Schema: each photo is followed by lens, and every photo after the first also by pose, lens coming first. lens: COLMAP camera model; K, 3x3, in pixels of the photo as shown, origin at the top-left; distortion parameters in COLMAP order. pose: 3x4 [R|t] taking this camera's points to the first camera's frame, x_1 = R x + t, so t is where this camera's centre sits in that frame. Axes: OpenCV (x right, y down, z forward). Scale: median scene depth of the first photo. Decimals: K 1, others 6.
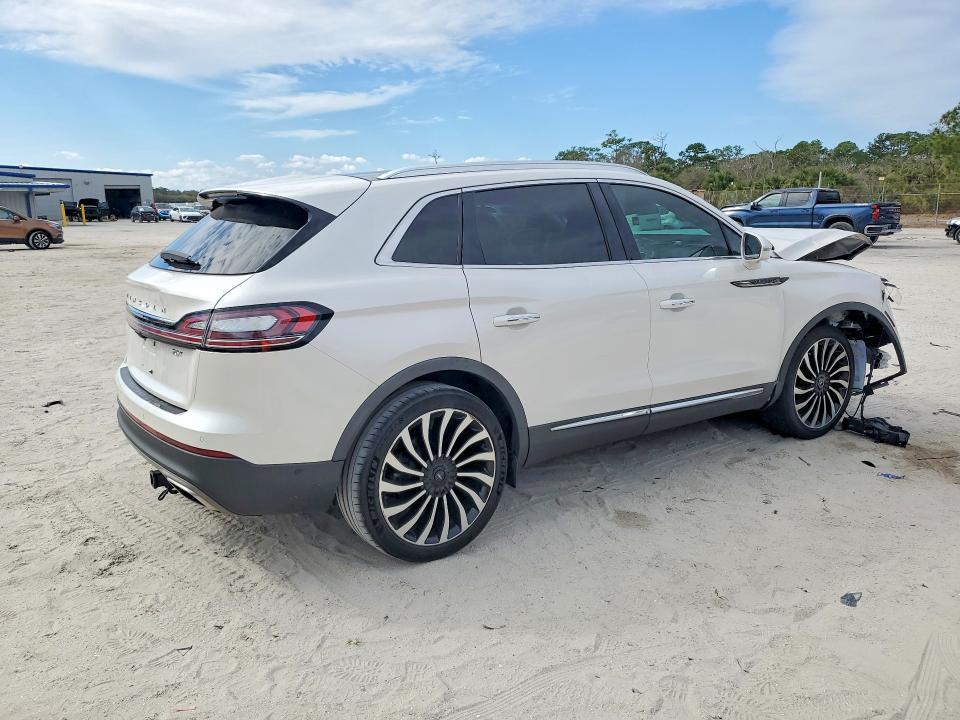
lens RADIAL K [[726.9, 0, 480.0], [0, 726.9, 360.0], [0, 0, 1]] dist [-0.004873, -0.010047]
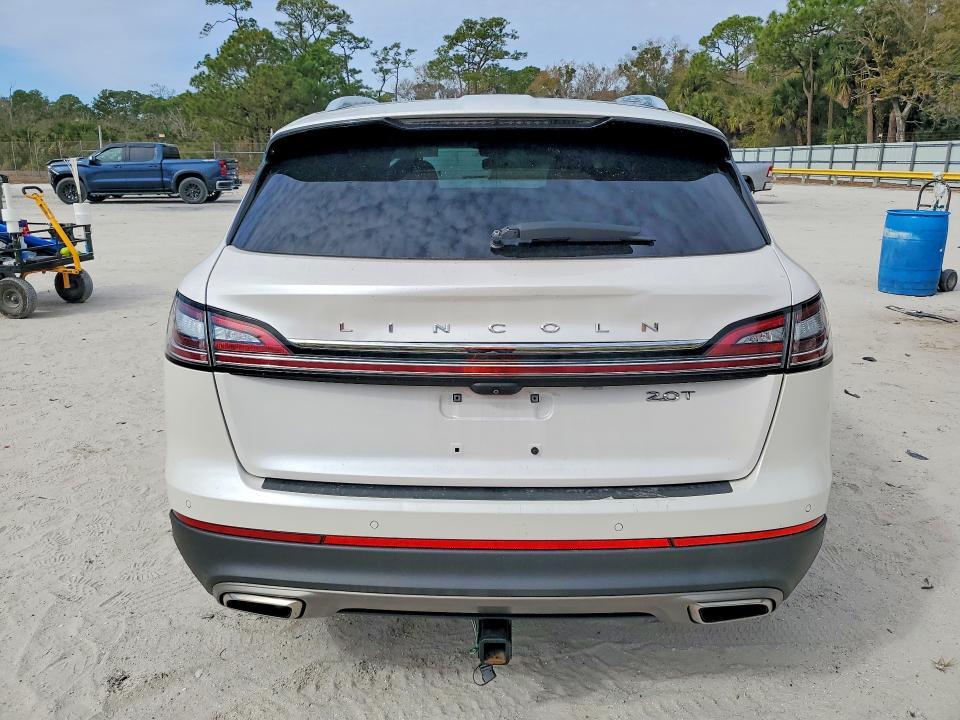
lens RADIAL K [[726.9, 0, 480.0], [0, 726.9, 360.0], [0, 0, 1]] dist [-0.004873, -0.010047]
pose [[0.608960, -0.183907, 0.771586, -0.082326], [0.139512, 0.982419, 0.124052, -0.011299], [-0.780835, 0.032103, 0.623911, 0.065985]]
